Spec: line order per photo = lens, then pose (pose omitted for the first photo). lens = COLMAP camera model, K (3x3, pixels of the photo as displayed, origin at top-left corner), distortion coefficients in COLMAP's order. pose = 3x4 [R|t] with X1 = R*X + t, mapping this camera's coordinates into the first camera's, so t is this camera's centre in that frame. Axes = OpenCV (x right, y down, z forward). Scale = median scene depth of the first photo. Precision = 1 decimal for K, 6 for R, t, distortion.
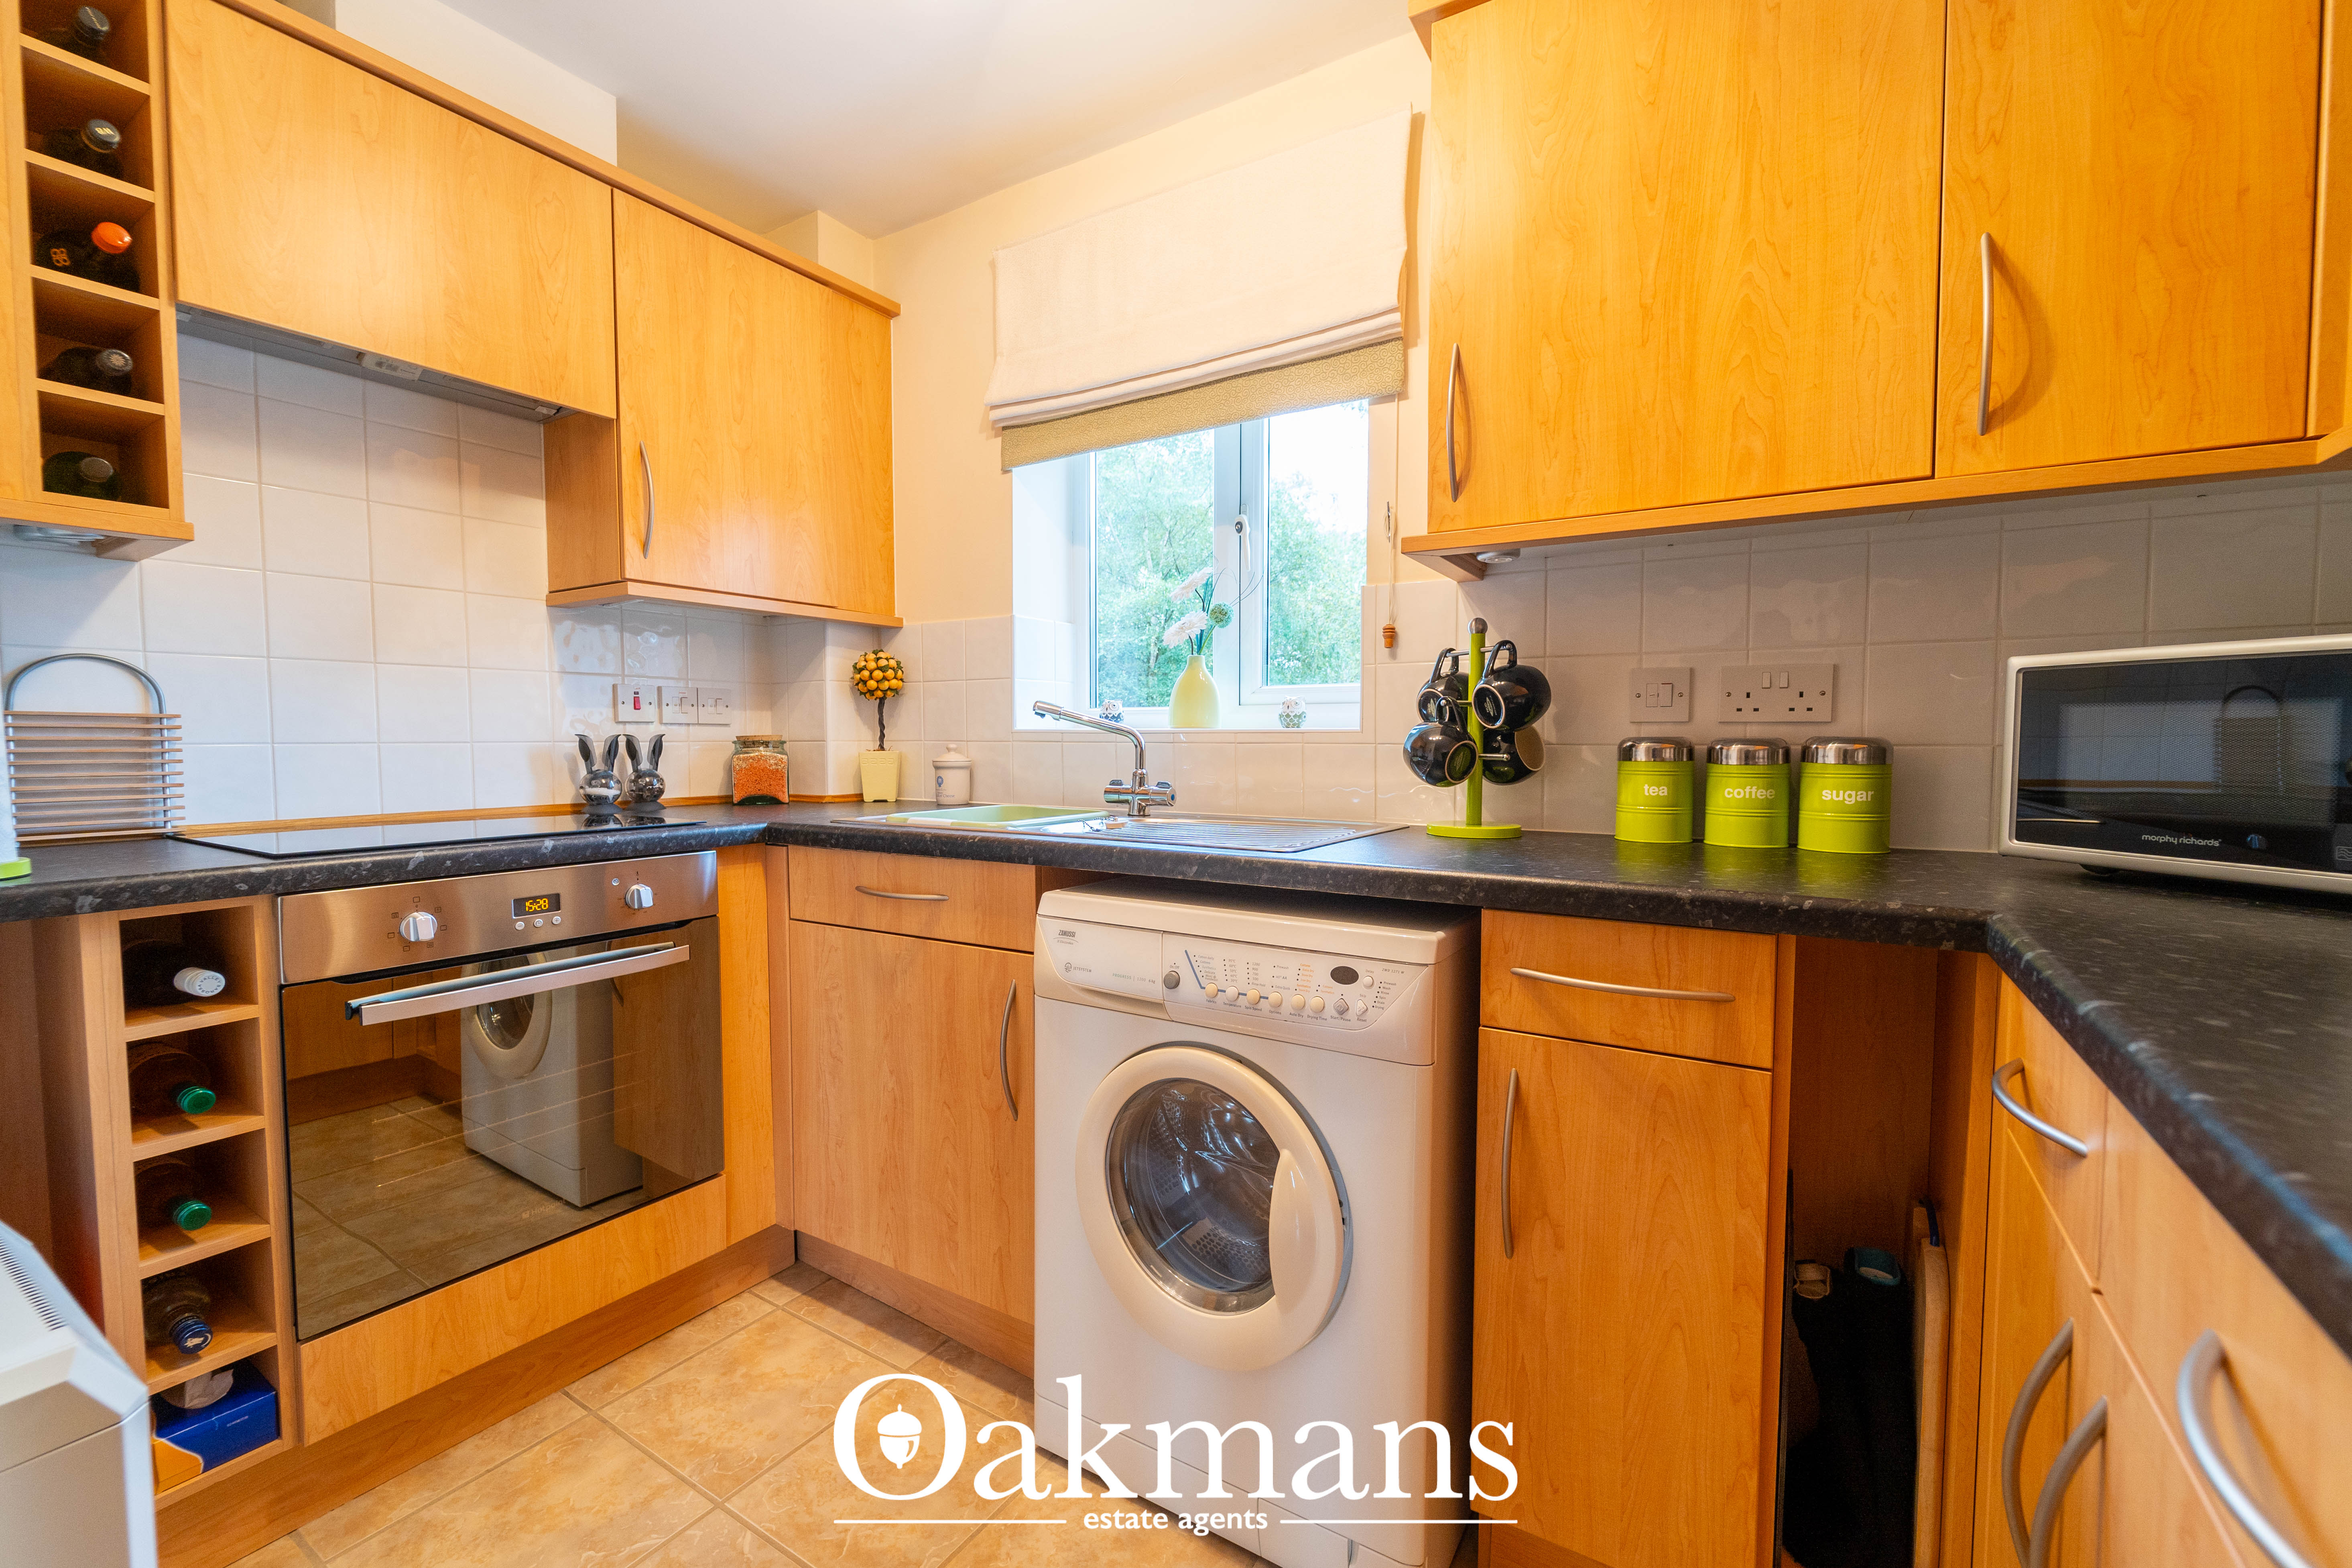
lens RADIAL K [[971.4, 0, 1191.0], [0, 971.4, 776.0], [0, 0, 1]] dist [0.013966, 0.000167]
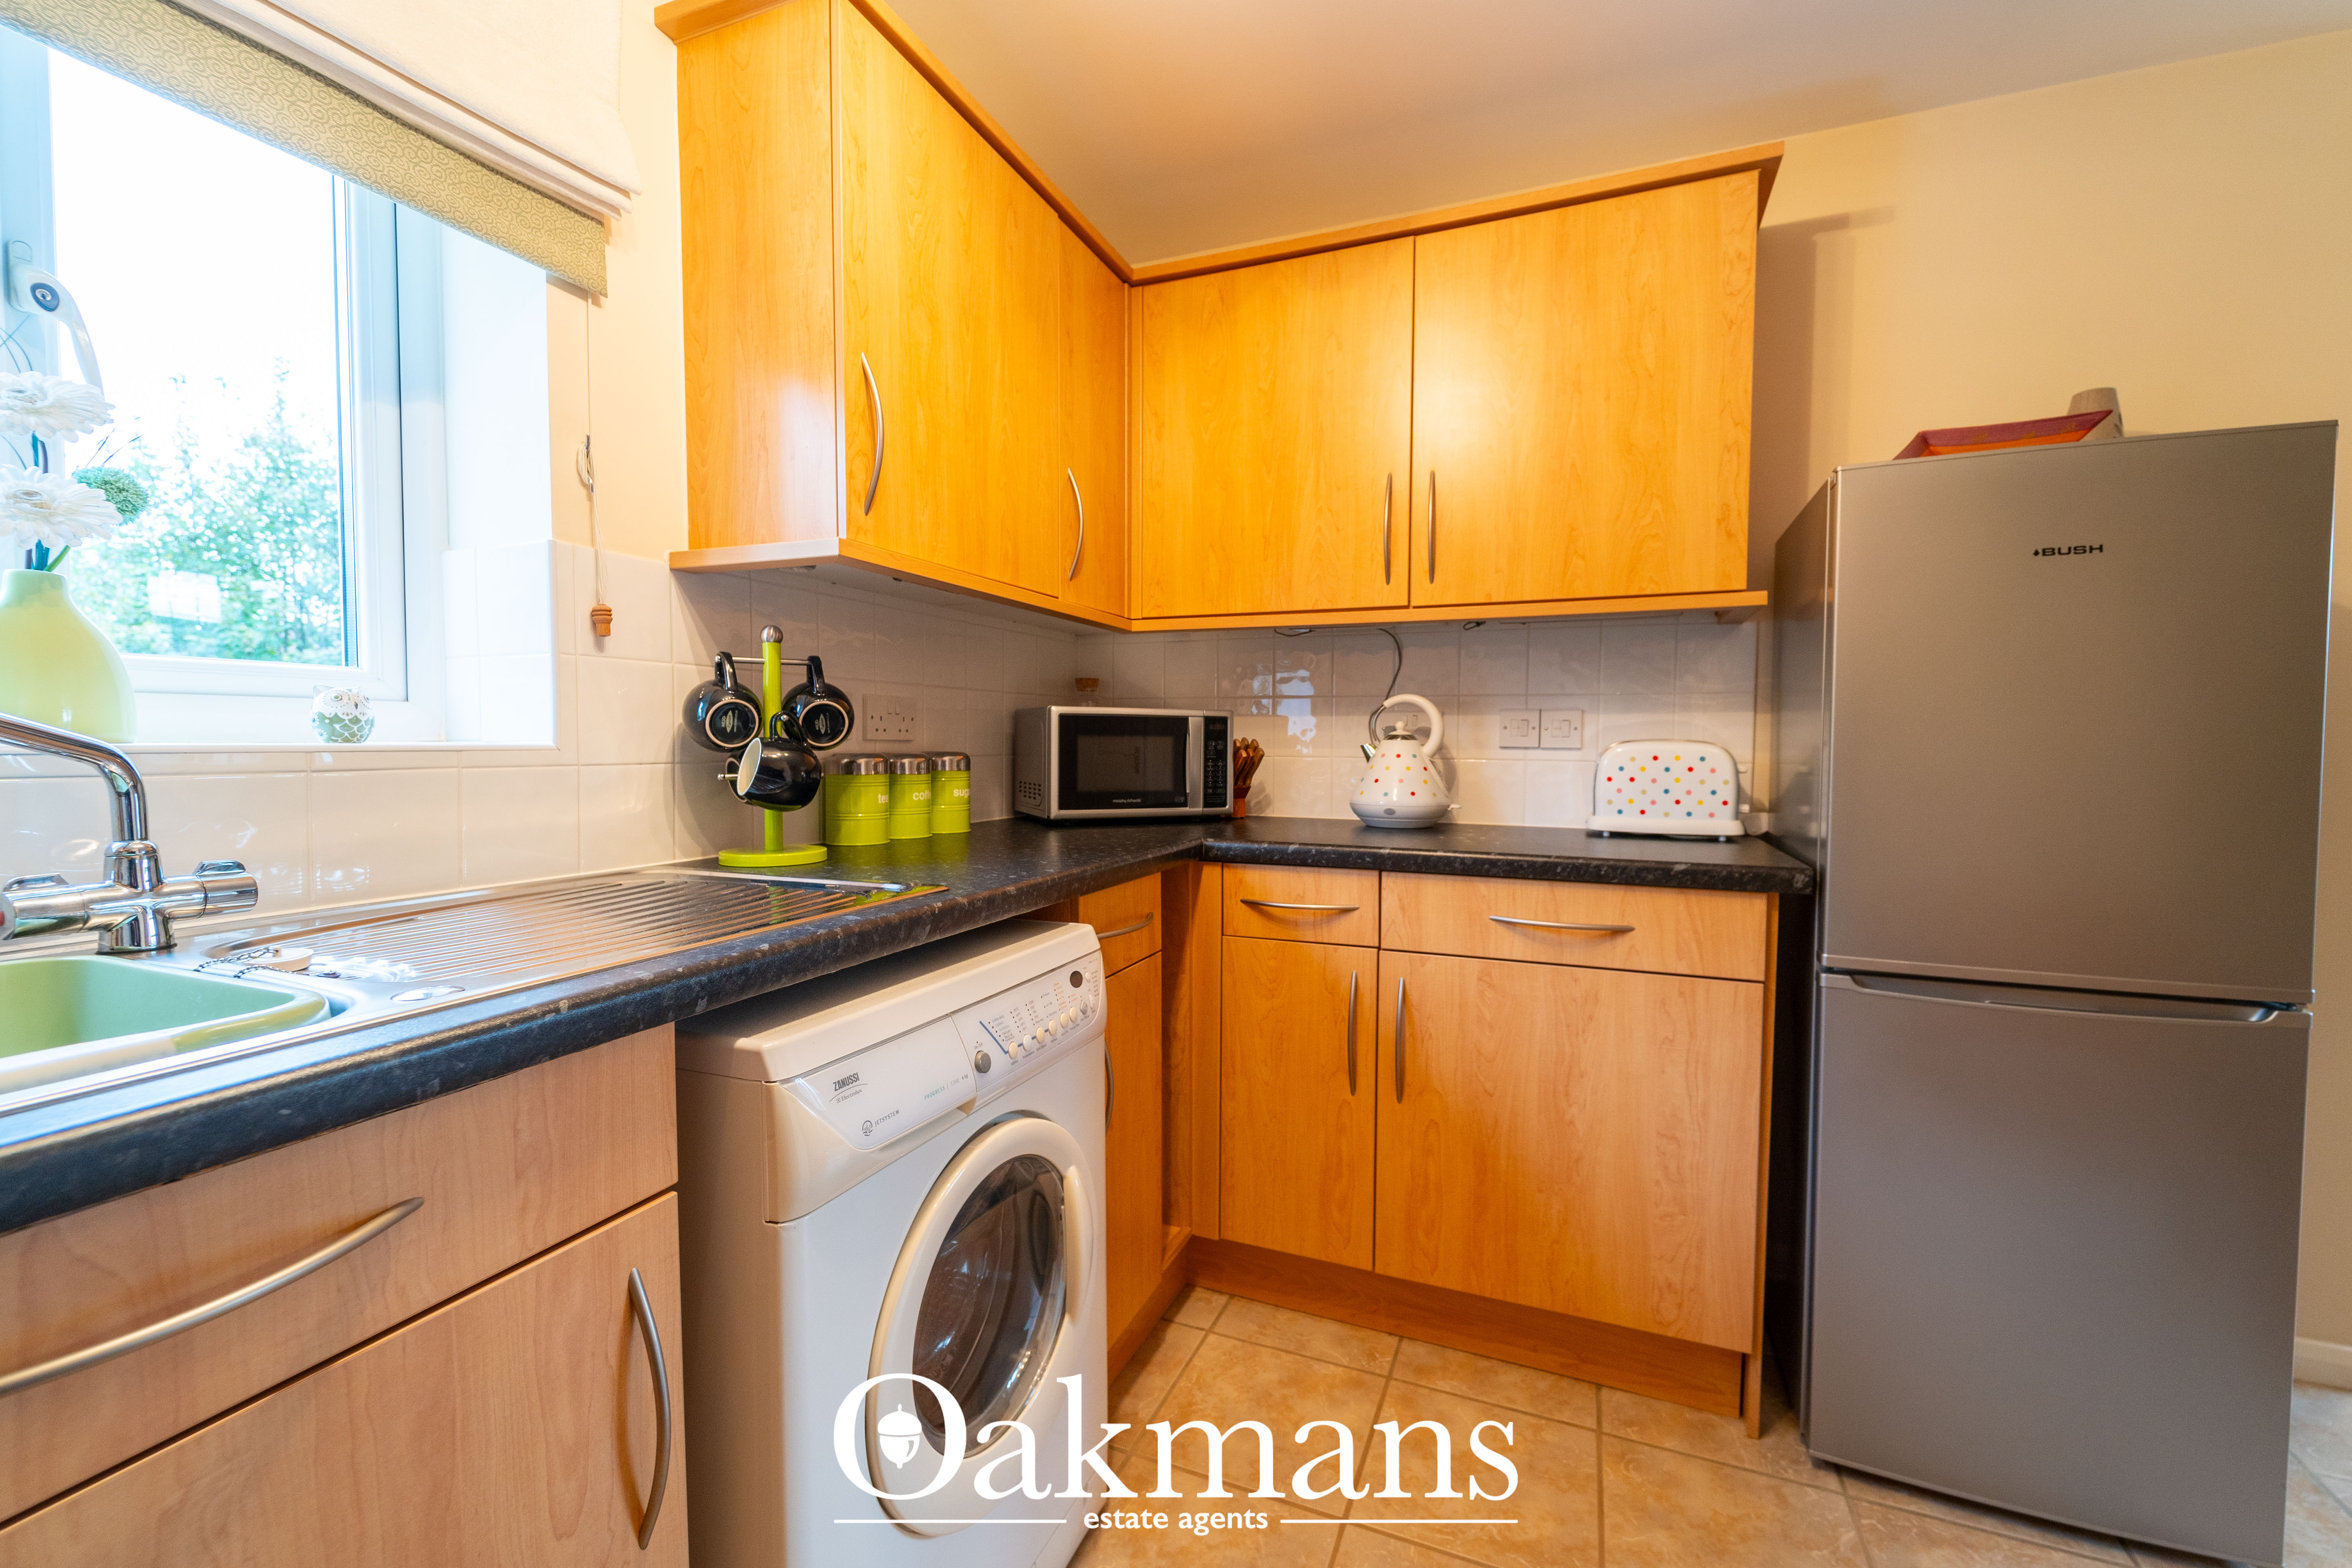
lens RADIAL K [[971.4, 0, 1191.0], [0, 971.4, 776.0], [0, 0, 1]] dist [0.013966, 0.000167]
pose [[-0.164295, -0.039200, 0.985632, -0.749253], [0.034058, 0.998389, 0.045385, -0.054456], [-0.985823, 0.041025, -0.162696, 0.843525]]
